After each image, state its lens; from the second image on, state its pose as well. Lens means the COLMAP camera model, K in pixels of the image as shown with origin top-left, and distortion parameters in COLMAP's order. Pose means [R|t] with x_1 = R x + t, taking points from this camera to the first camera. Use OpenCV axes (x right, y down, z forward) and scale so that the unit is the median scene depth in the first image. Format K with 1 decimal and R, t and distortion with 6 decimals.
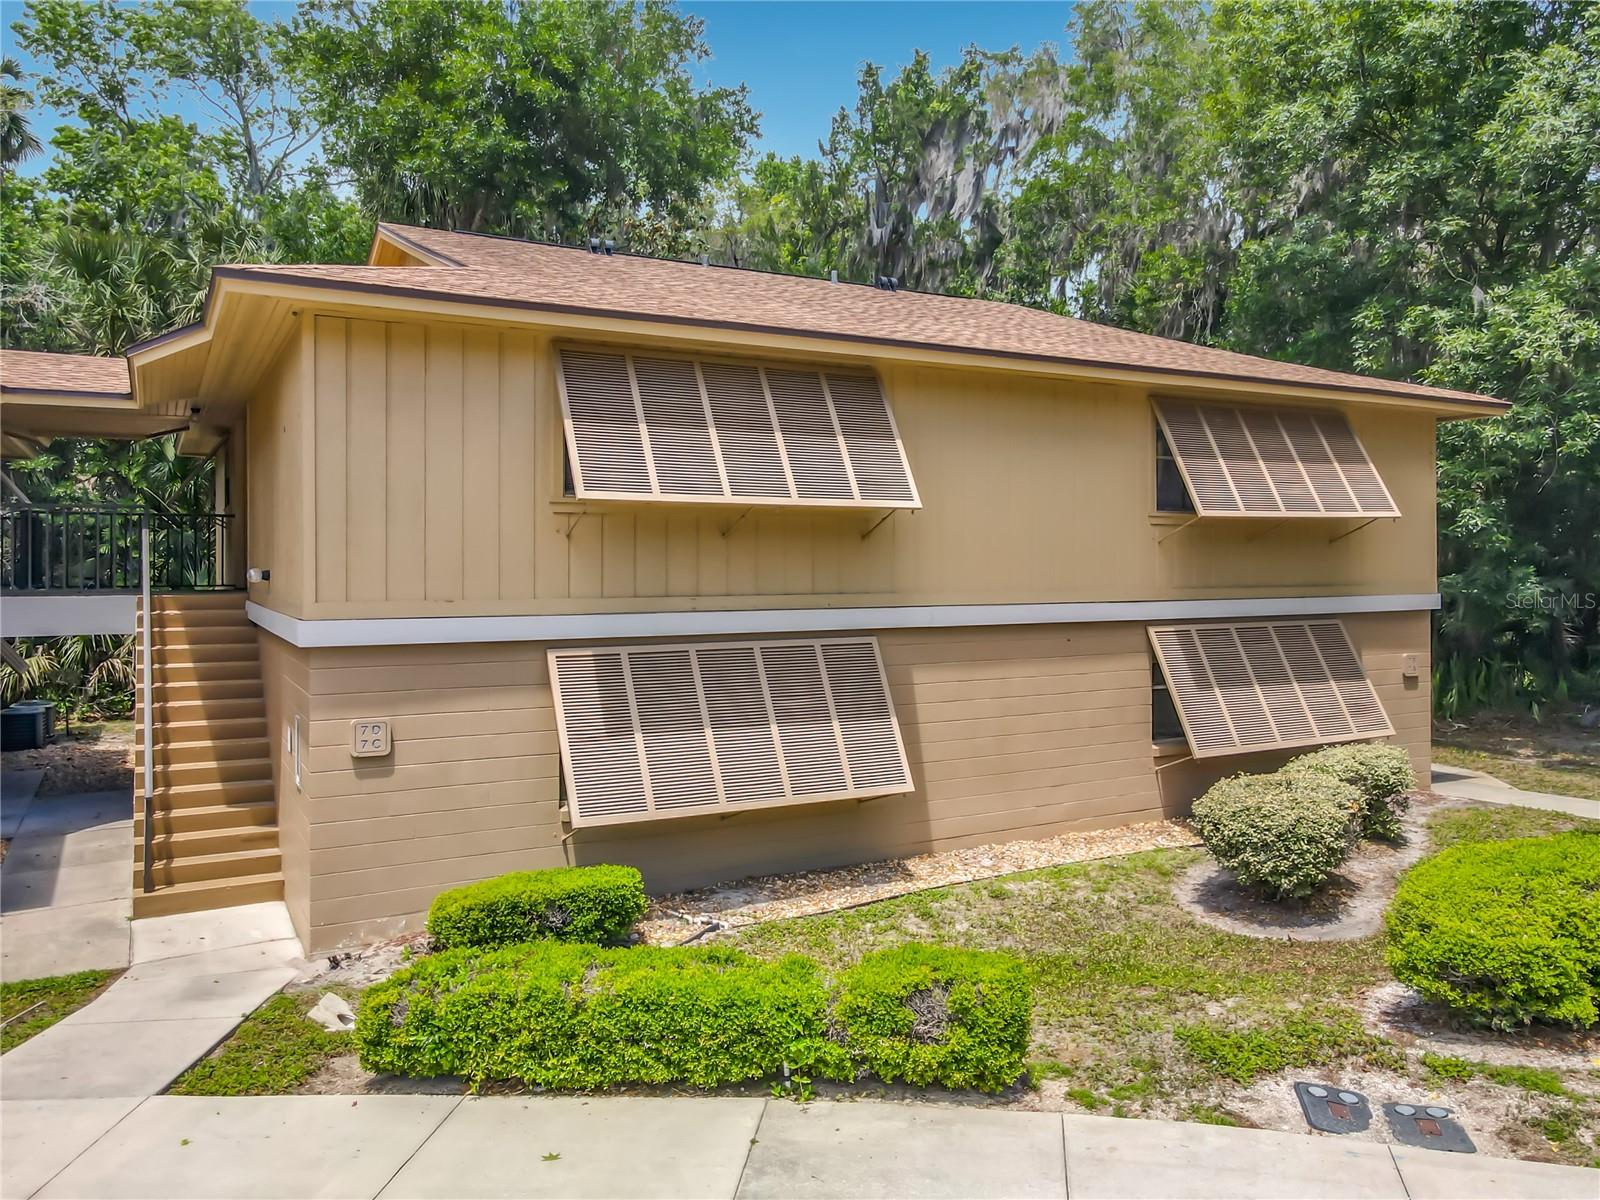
lens RADIAL K [[1202.5, 0, 800.1], [0, 1202.5, 600.2], [0, 0, 1]] dist [0.012271, -0.000366]
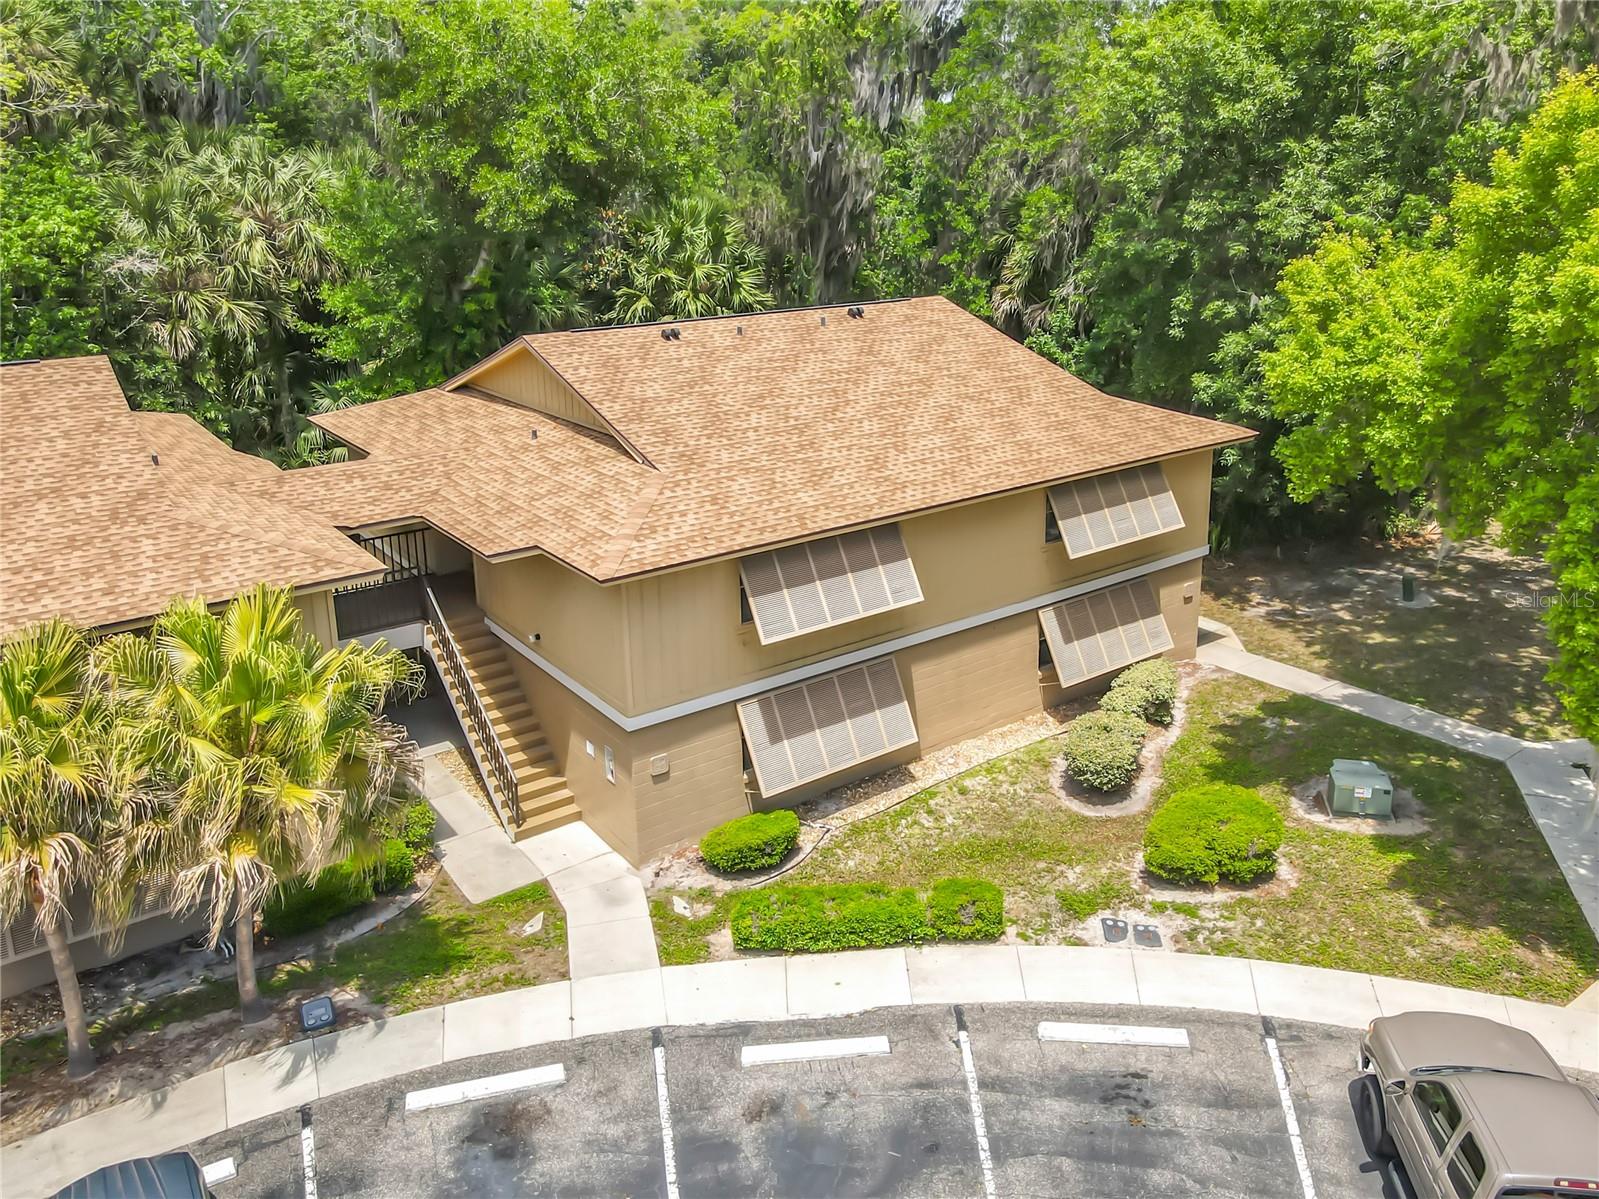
lens RADIAL K [[1201.7, 0, 801.3], [0, 1201.7, 591.9], [0, 0, 1]] dist [0.012271, -0.000366]
pose [[0.992125, -0.062008, 0.108826, -0.430897], [0.027240, 0.954879, 0.295744, -0.974475], [-0.122254, -0.290450, 0.949048, -1.079118]]
